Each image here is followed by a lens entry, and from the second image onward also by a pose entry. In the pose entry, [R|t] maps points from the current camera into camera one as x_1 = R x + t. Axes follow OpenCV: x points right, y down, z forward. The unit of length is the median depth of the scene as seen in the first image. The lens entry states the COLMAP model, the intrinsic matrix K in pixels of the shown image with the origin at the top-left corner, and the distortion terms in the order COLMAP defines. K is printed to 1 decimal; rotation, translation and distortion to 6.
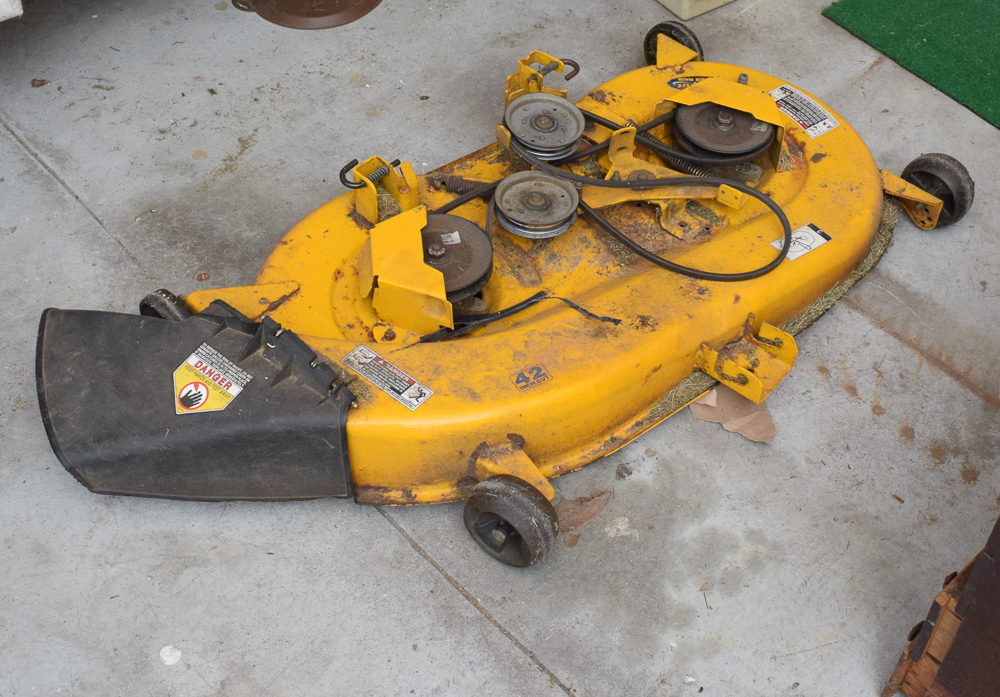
lens RADIAL K [[1294.7, 0, 542.1], [0, 1294.7, 317.9], [0, 0, 1]] dist [-0.085257, 0.000000]
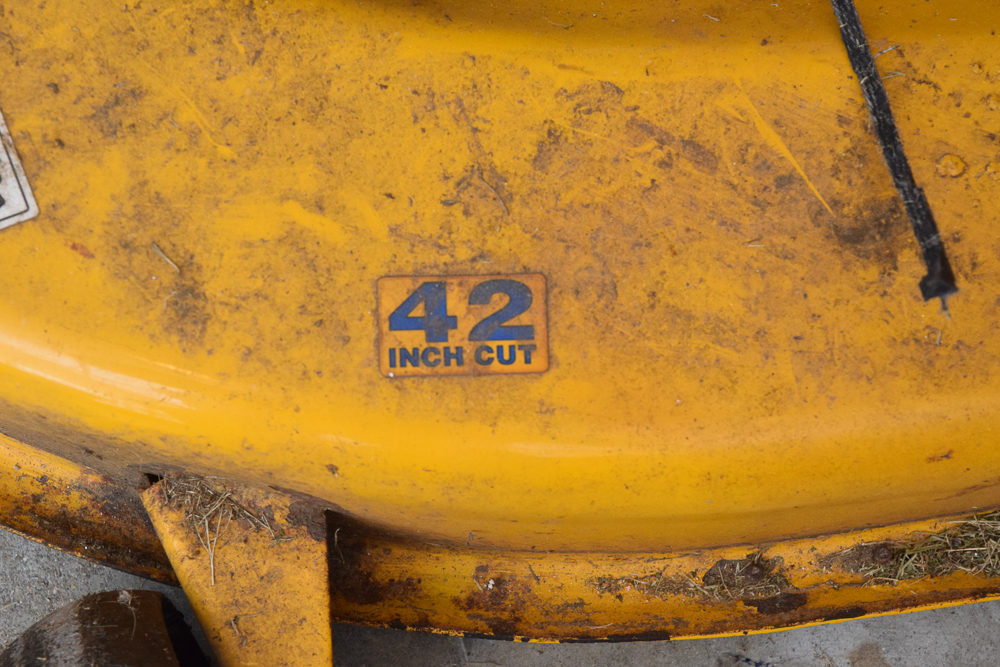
lens RADIAL K [[2279.7, 0, 500.0], [0, 2279.7, 333.2], [0, 0, 1]] dist [0.069103, 0.000000]
pose [[0.863235, 0.488257, -0.128184, 0.044264], [-0.352048, 0.764272, 0.540325, -0.154639], [0.361785, -0.421300, 0.831636, 0.598890]]
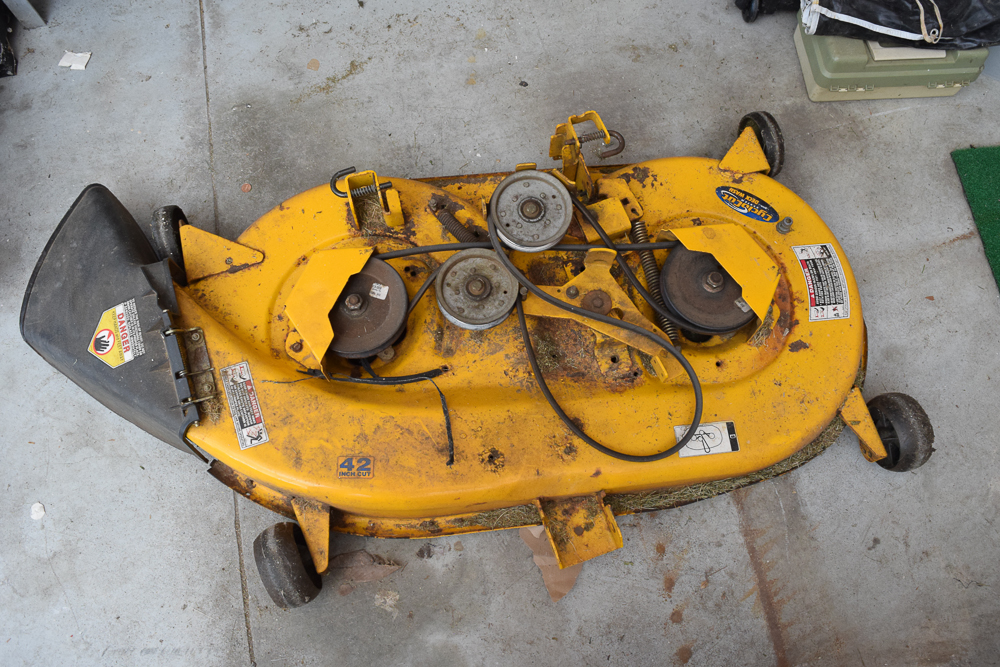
lens RADIAL K [[782.9, 0, 497.9], [0, 782.9, 331.9], [0, 0, 1]] dist [-0.090276, 0.012209]
pose [[0.847495, 0.484791, -0.216170, 0.159193], [-0.364580, 0.827631, 0.426742, -0.329382], [0.385790, -0.282851, 0.878158, 0.456293]]
